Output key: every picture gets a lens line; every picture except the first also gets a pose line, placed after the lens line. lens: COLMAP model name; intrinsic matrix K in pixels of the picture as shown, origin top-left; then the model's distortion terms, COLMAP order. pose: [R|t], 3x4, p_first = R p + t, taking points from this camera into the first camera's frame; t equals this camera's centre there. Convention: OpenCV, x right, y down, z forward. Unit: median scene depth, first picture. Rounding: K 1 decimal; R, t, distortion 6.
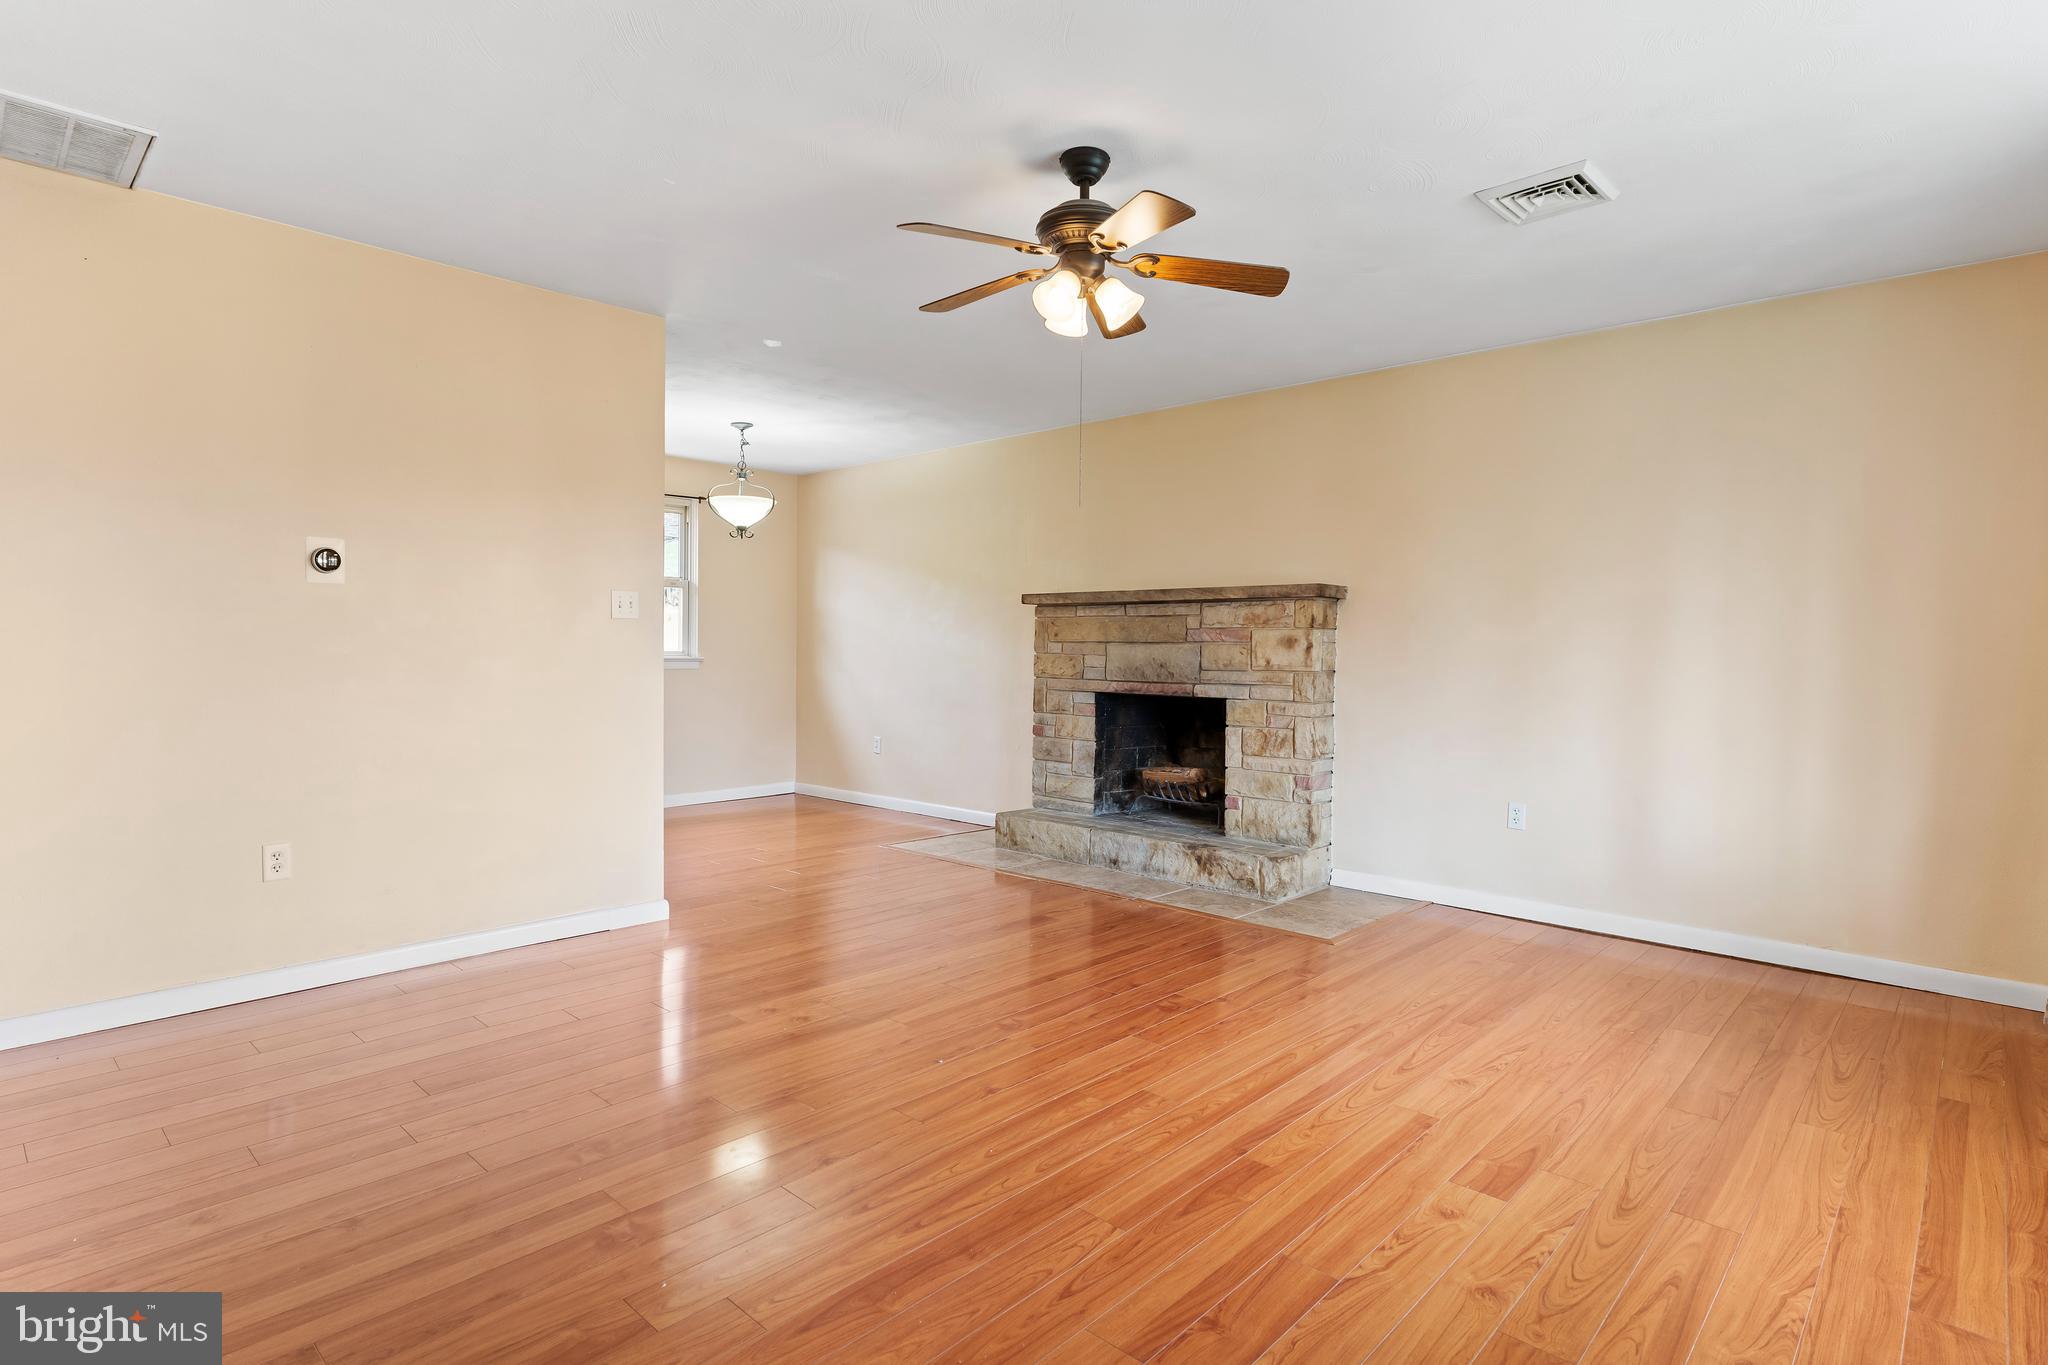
lens RADIAL K [[1058.5, 0, 1013.0], [0, 1058.5, 670.0], [0, 0, 1]] dist [-0.013213, 0.003424]
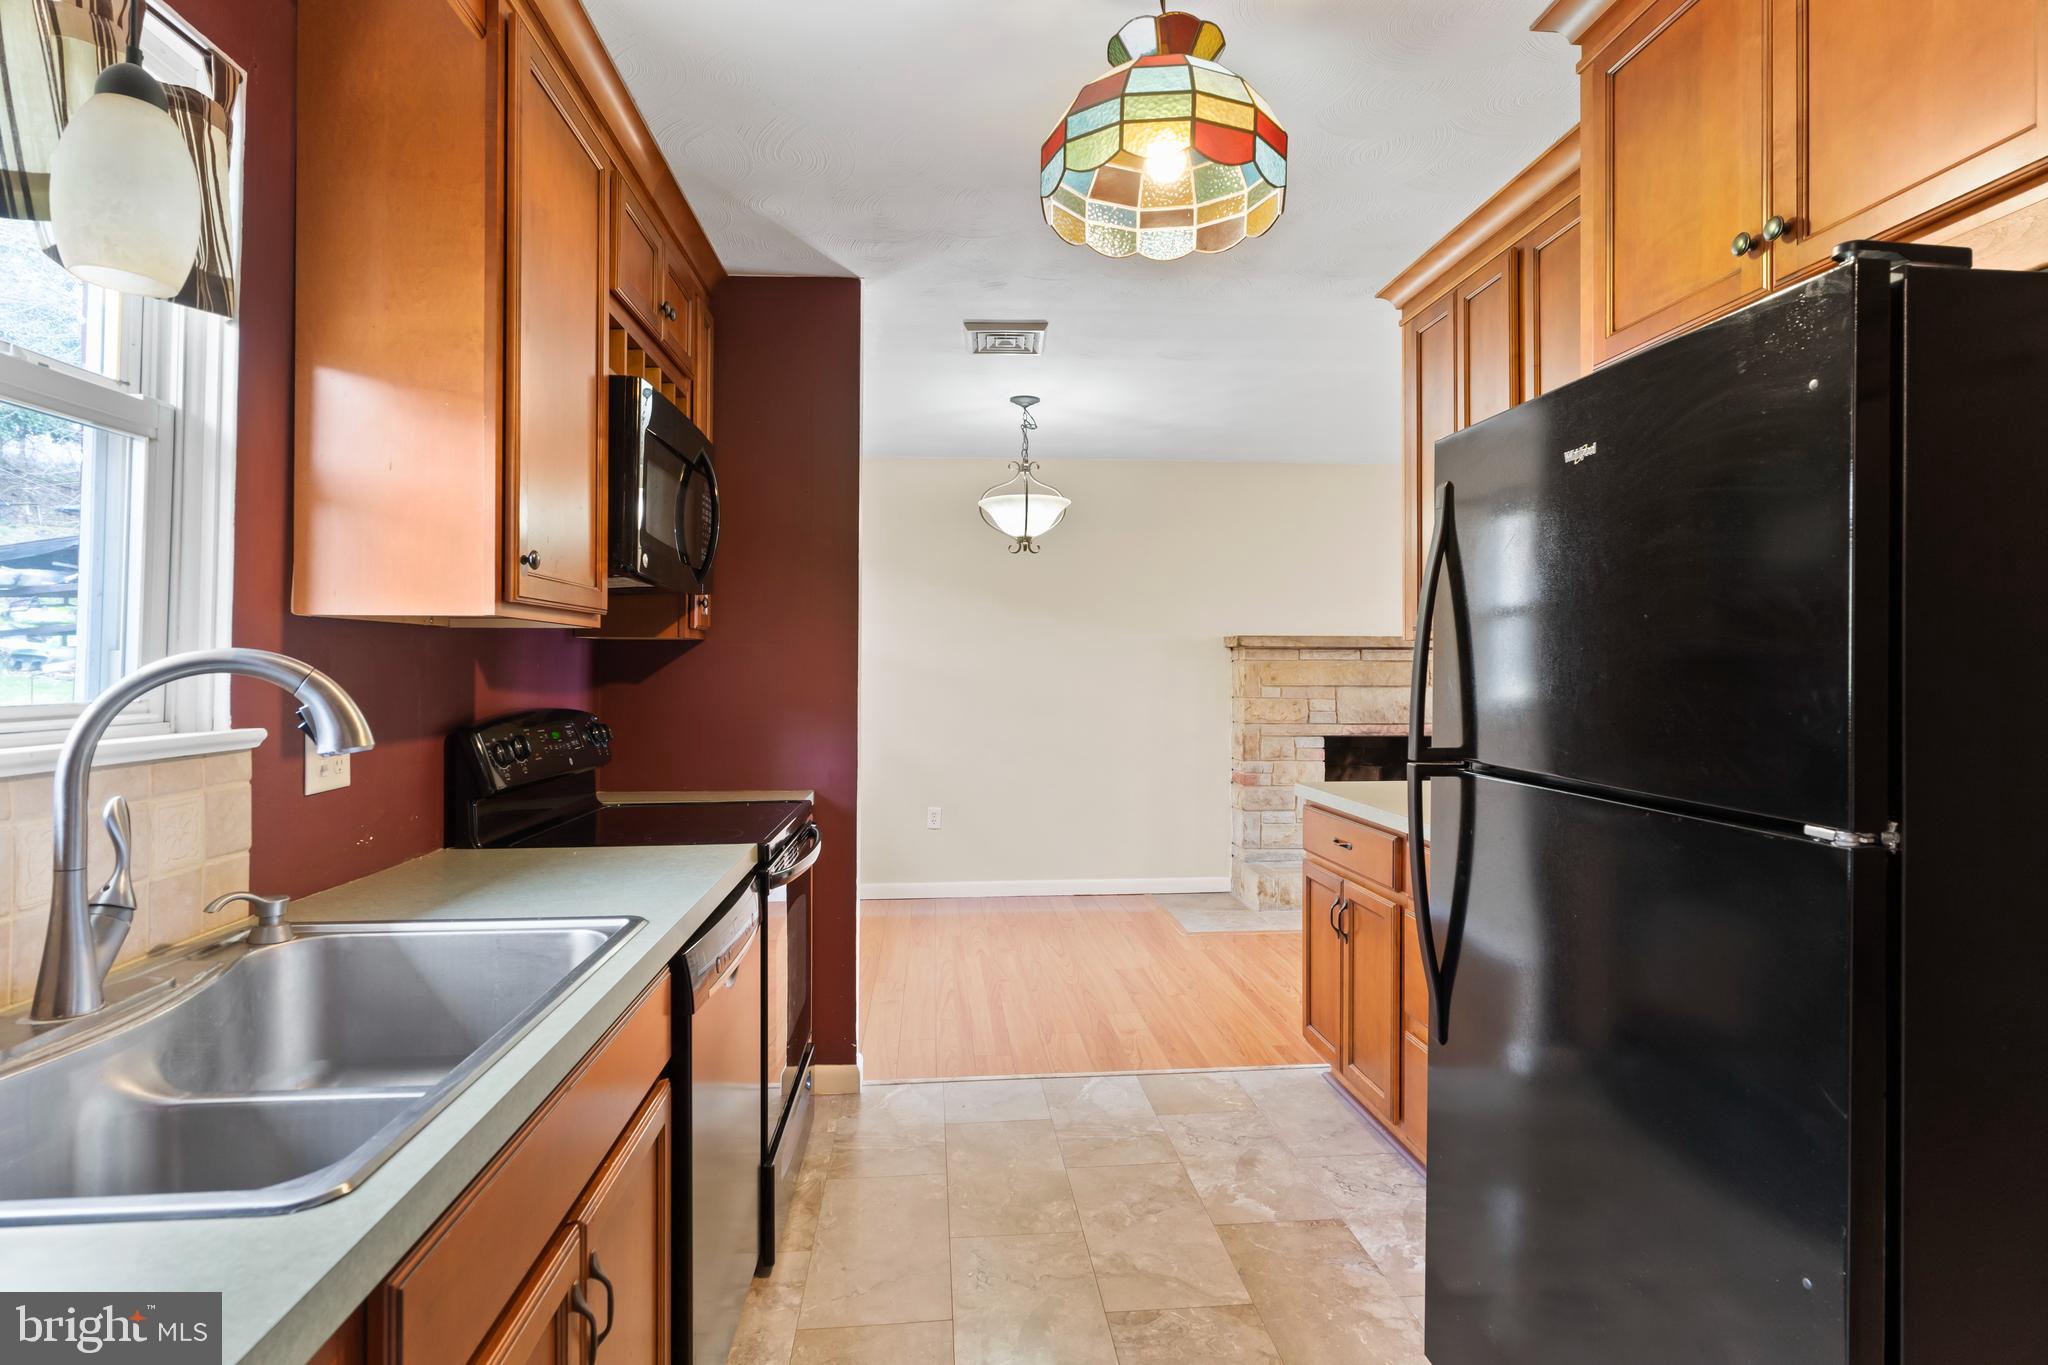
lens RADIAL K [[1058.5, 0, 1016.7], [0, 1058.5, 652.5], [0, 0, 1]] dist [-0.013213, 0.003424]
pose [[0.671669, 0.002078, 0.740848, -0.964523], [0.016519, 0.999705, -0.017780, -0.050890], [-0.740667, 0.024181, 0.671437, 0.612840]]
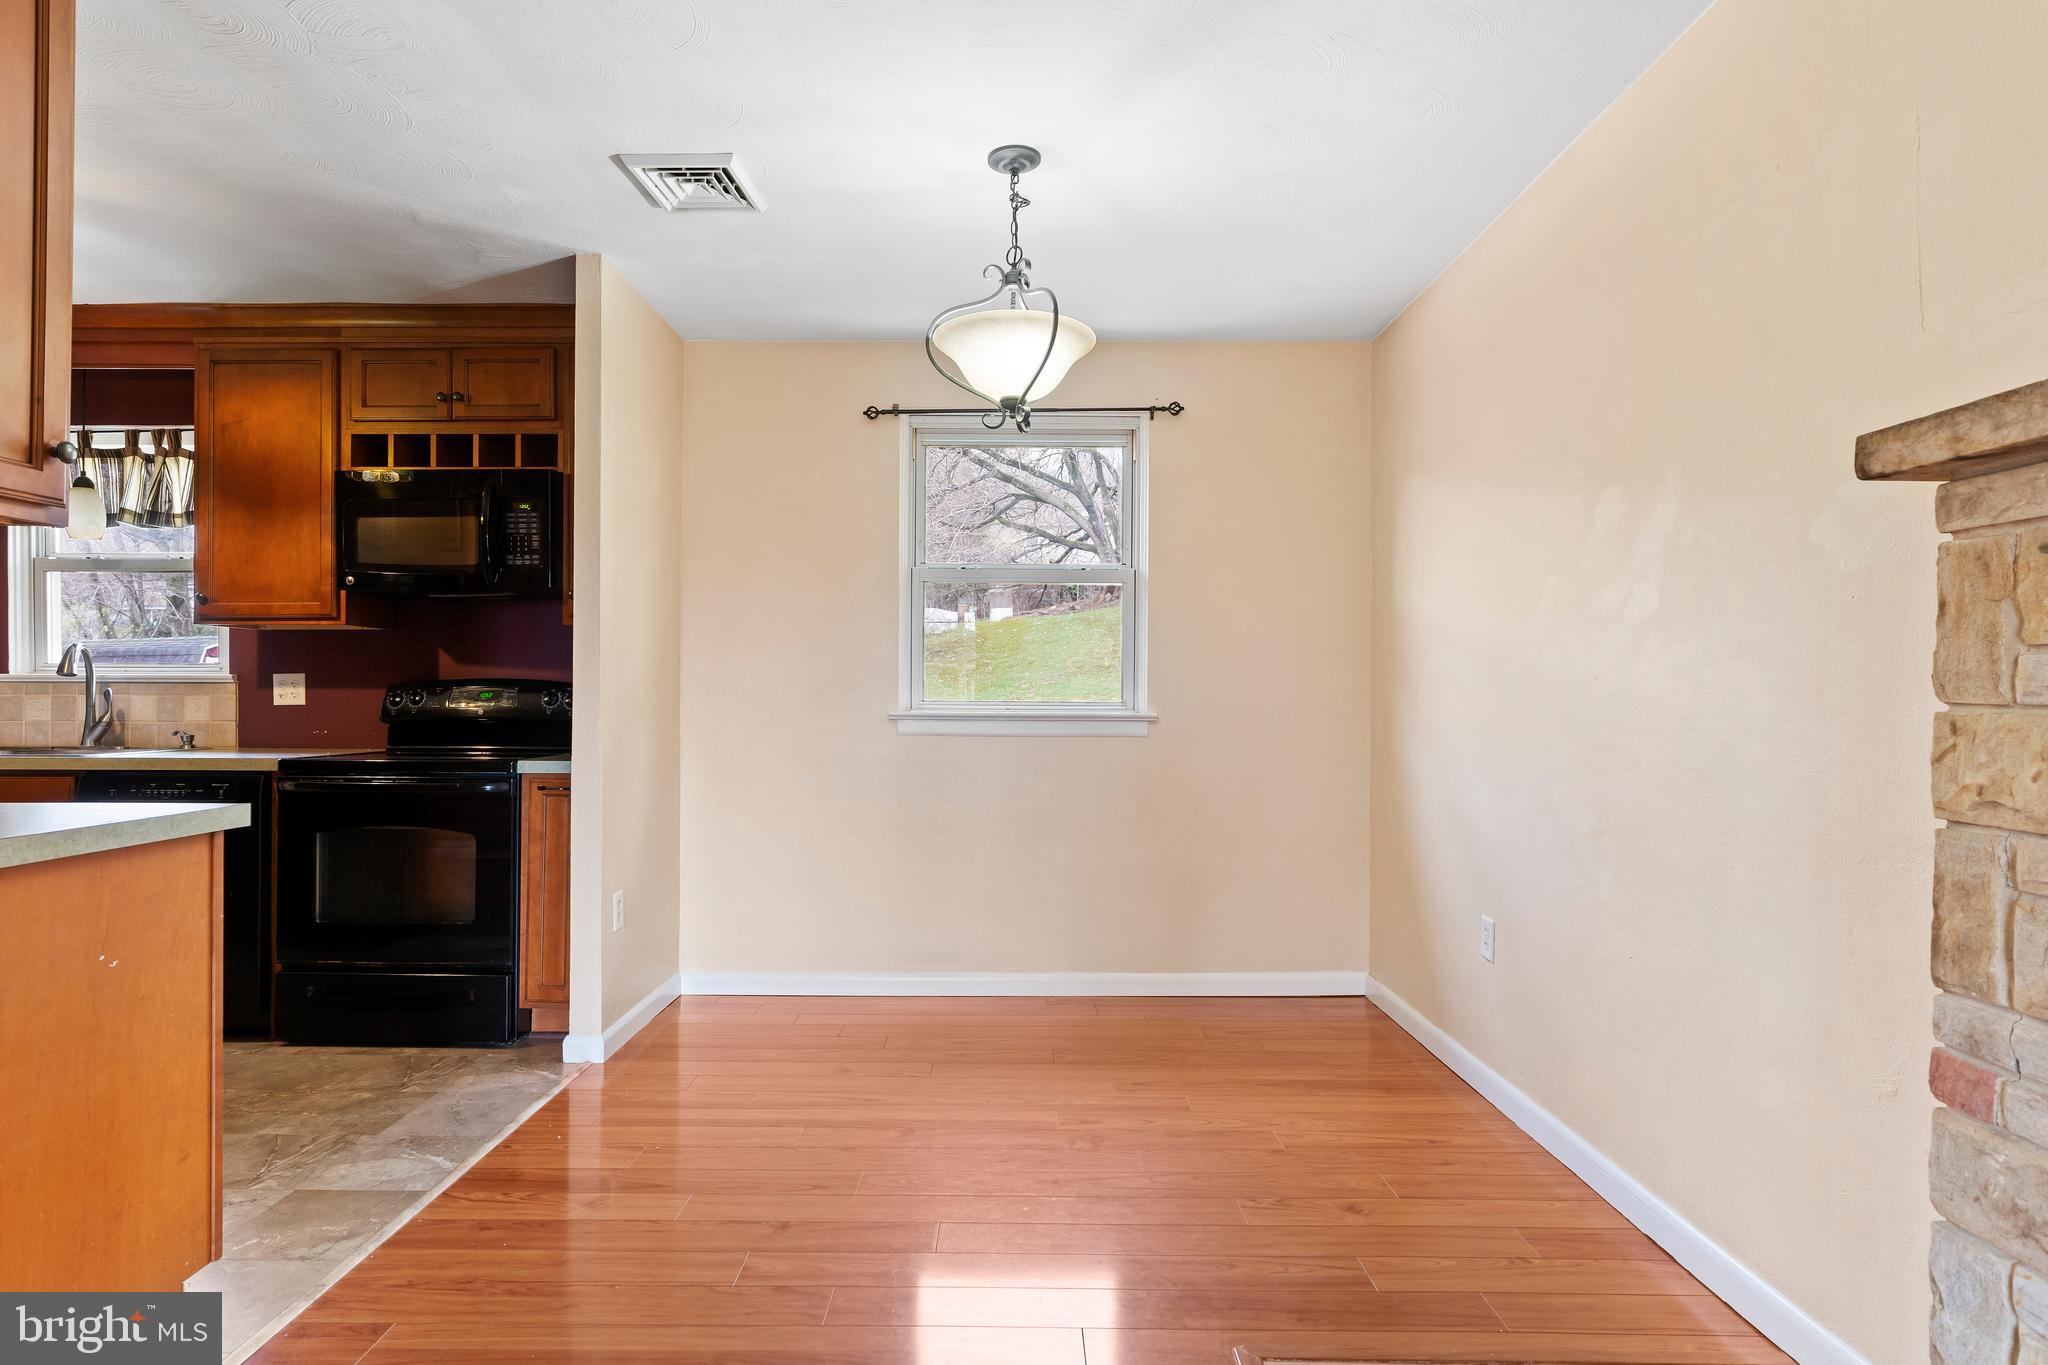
lens RADIAL K [[1058.5, 0, 1014.7], [0, 1058.5, 689.8], [0, 0, 1]] dist [-0.013213, 0.003424]
pose [[0.686454, -0.009994, -0.727105, 0.054909], [-0.013000, 0.999577, -0.026012, -0.013294], [0.727057, 0.027309, 0.686033, 0.858910]]
